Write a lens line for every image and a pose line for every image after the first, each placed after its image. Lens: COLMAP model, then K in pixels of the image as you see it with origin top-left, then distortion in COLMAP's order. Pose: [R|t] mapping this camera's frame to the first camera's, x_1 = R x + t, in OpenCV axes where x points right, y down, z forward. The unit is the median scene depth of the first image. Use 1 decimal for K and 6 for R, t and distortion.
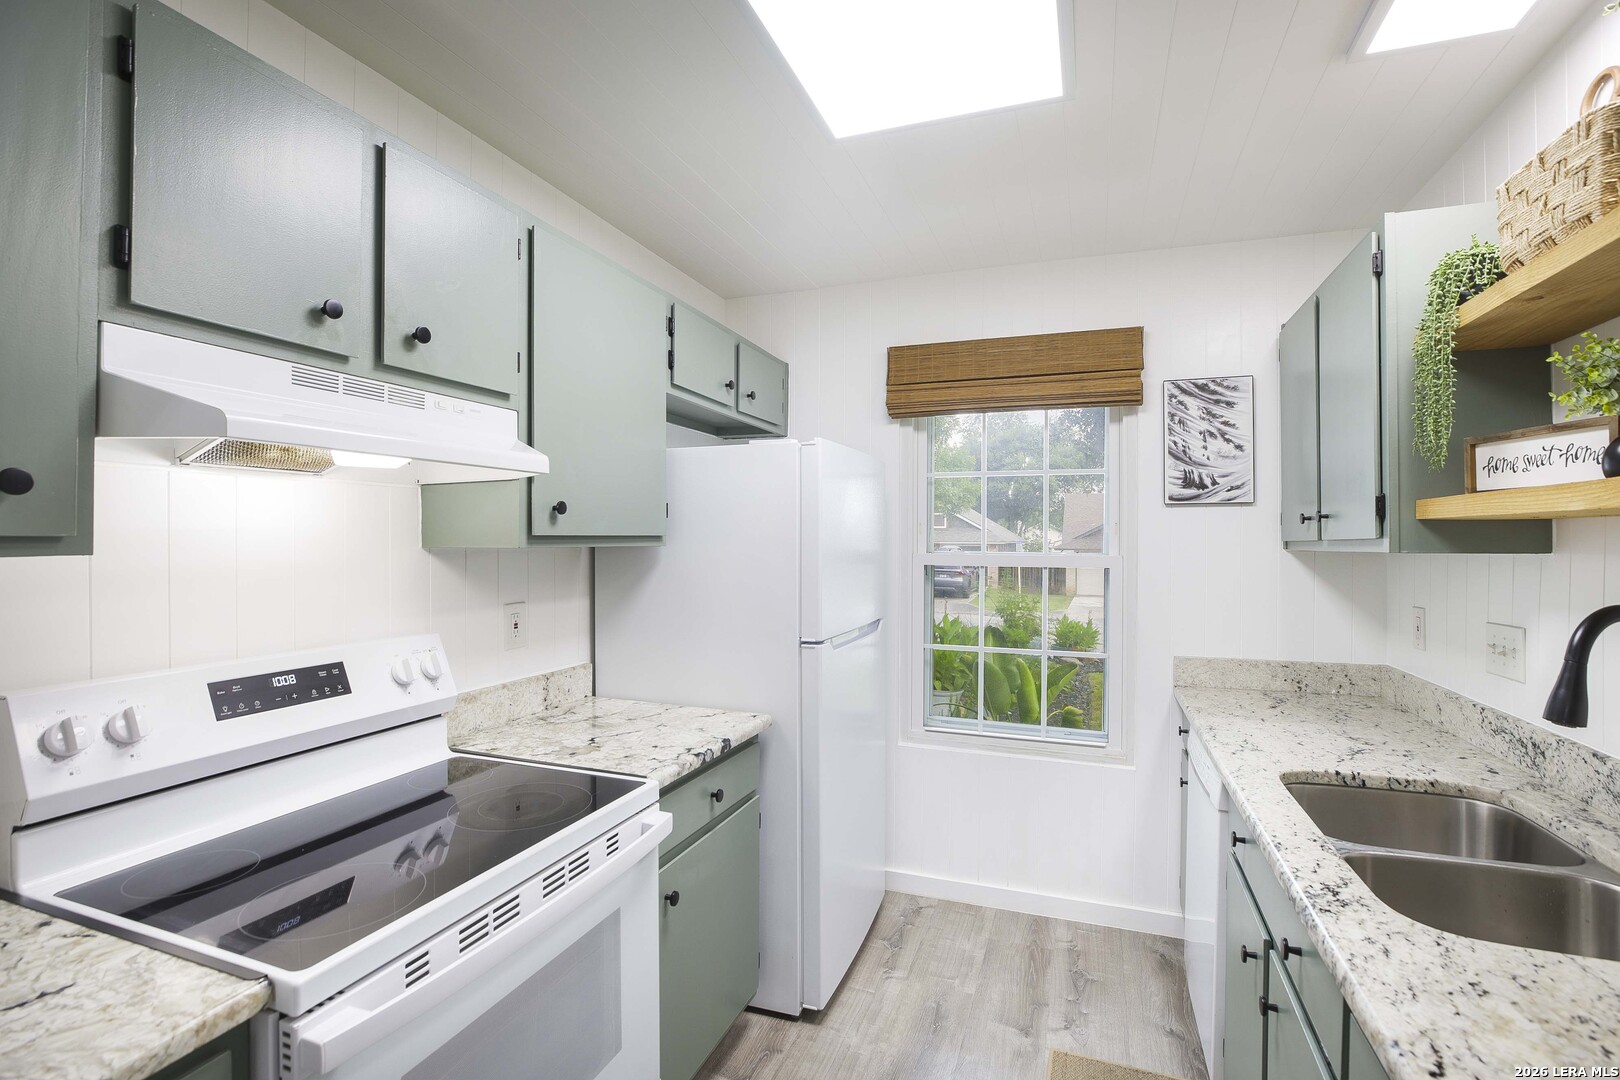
lens RADIAL K [[749.0, 0, 820.5], [0, 749.0, 534.8], [0, 0, 1]] dist [-0.040620, 0.010118]
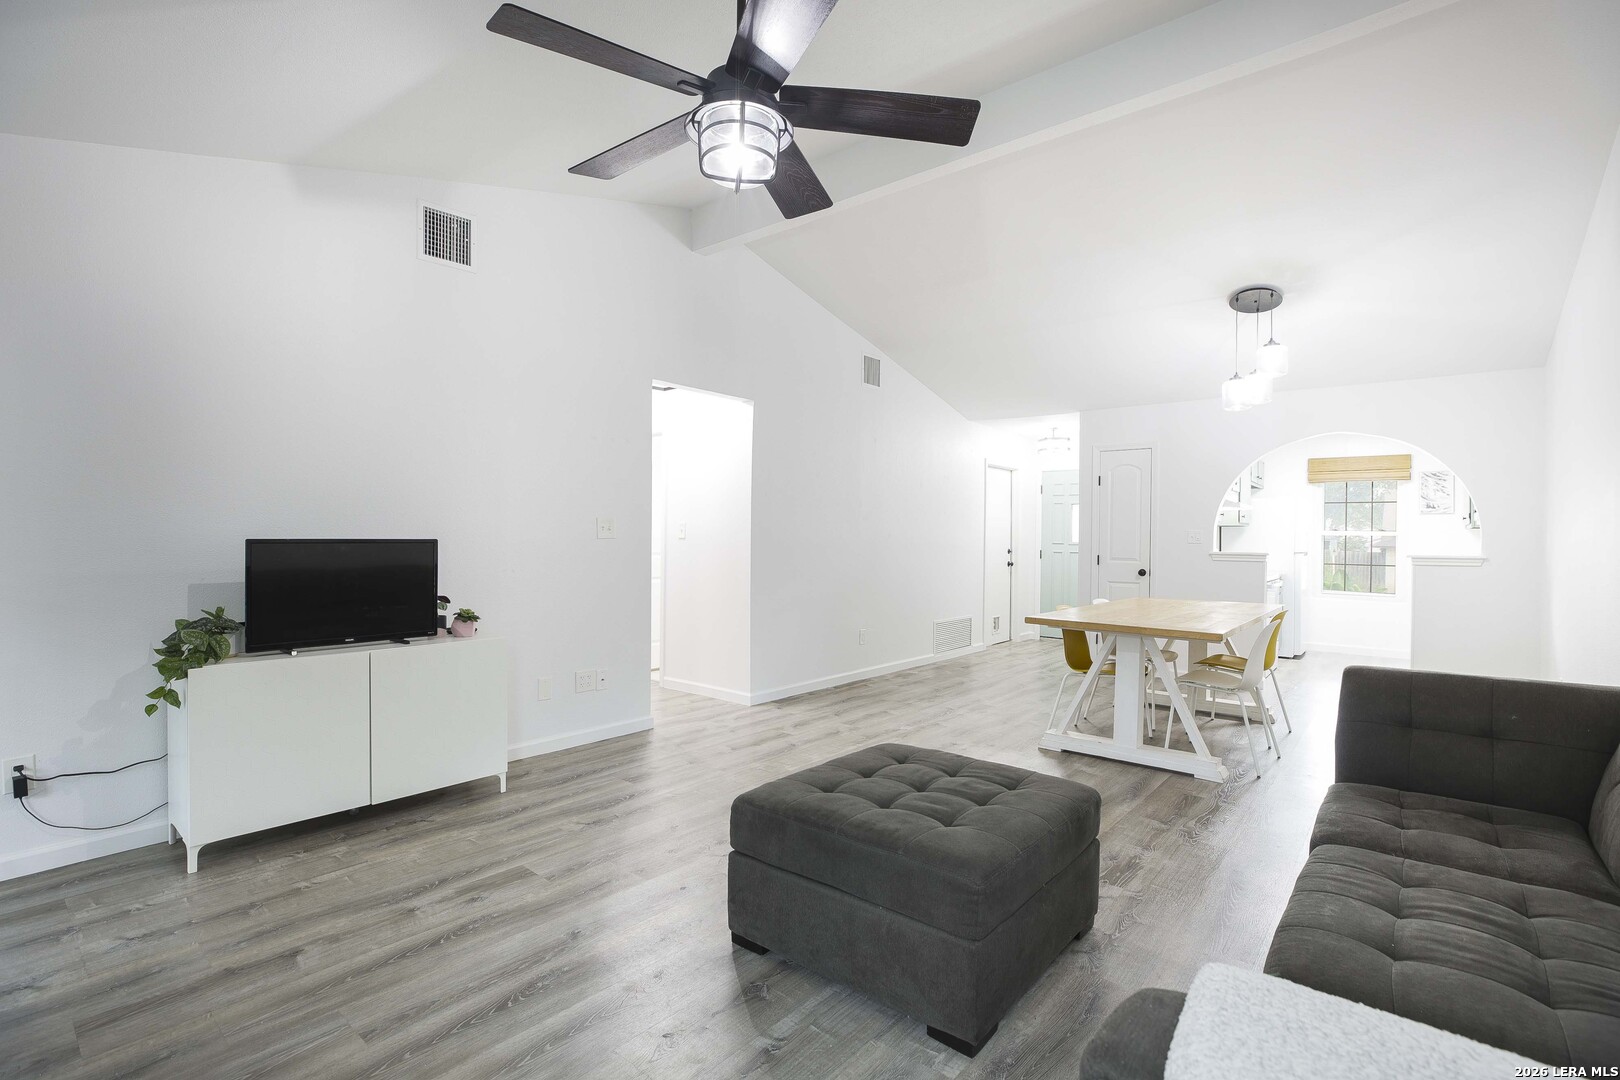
lens RADIAL K [[749.0, 0, 809.1], [0, 749.0, 539.9], [0, 0, 1]] dist [-0.040620, 0.010118]
pose [[0.941637, 0.009378, -0.336500, -0.953370], [-0.006114, 0.999923, 0.010761, 0.052229], [0.336575, -0.008075, 0.941622, -2.897087]]
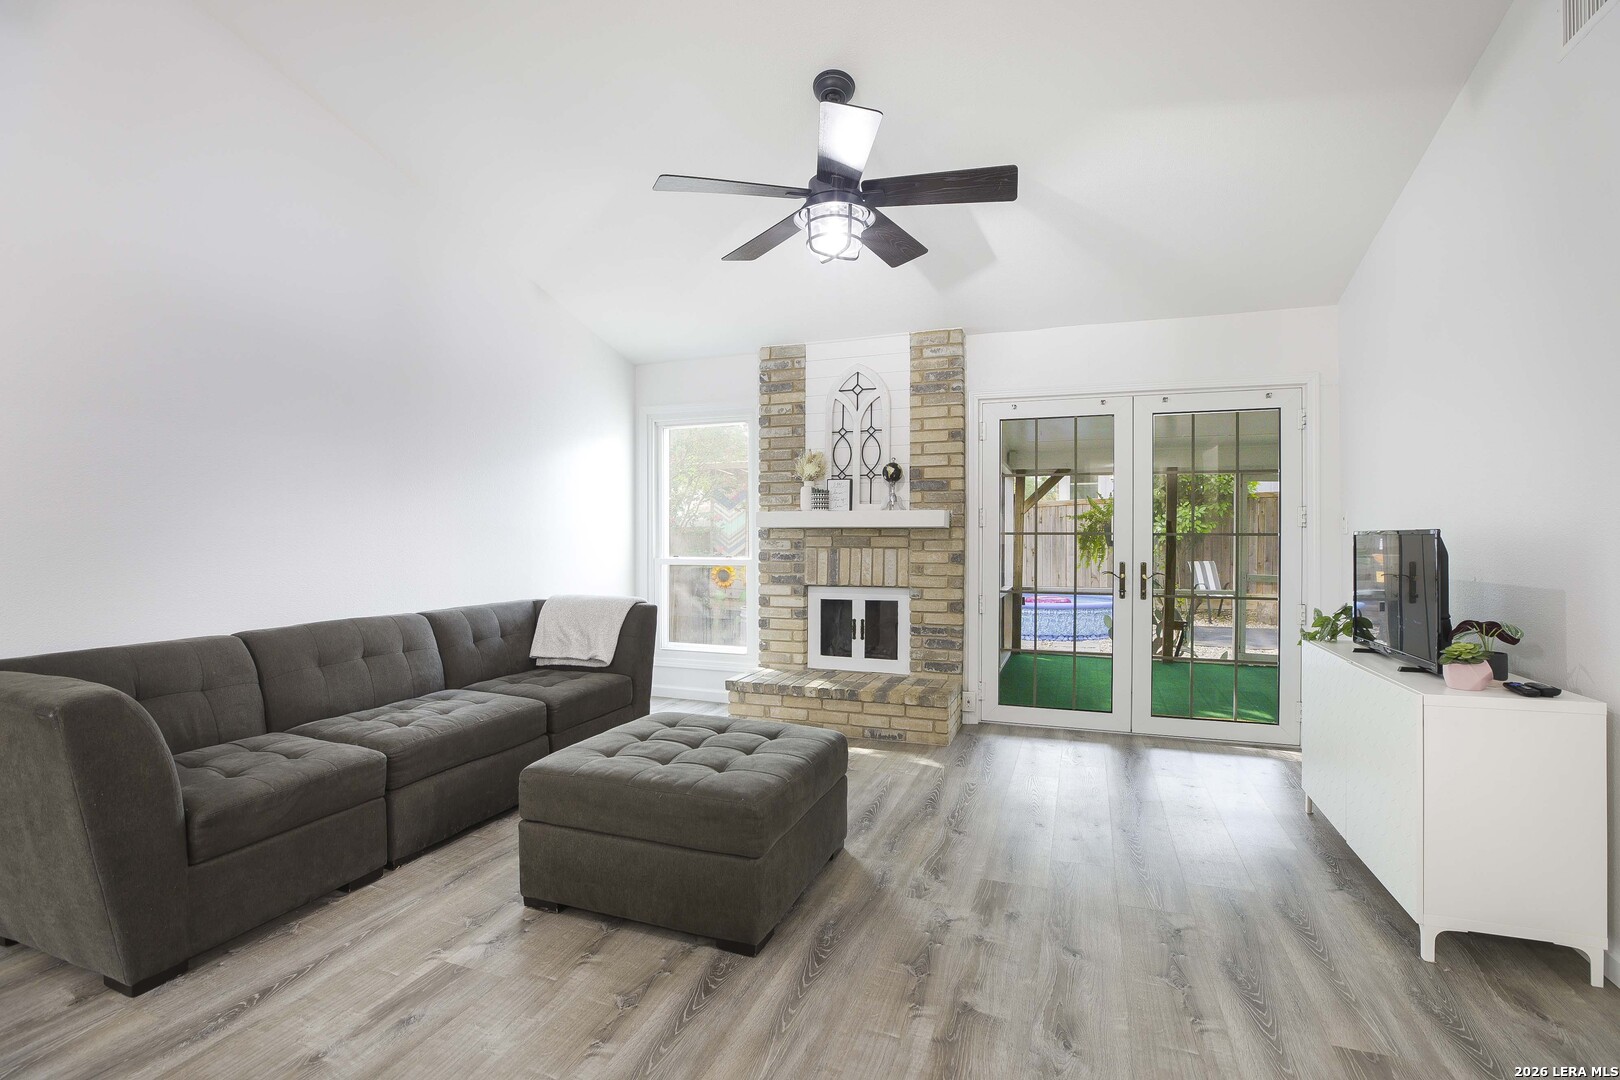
lens RADIAL K [[749.0, 0, 810.4], [0, 749.0, 538.3], [0, 0, 1]] dist [-0.040620, 0.010118]
pose [[-0.999989, -0.000660, -0.004717, -1.307838], [-0.000652, 0.999998, -0.001840, 0.085515], [0.004718, -0.001837, -0.999987, -0.808029]]
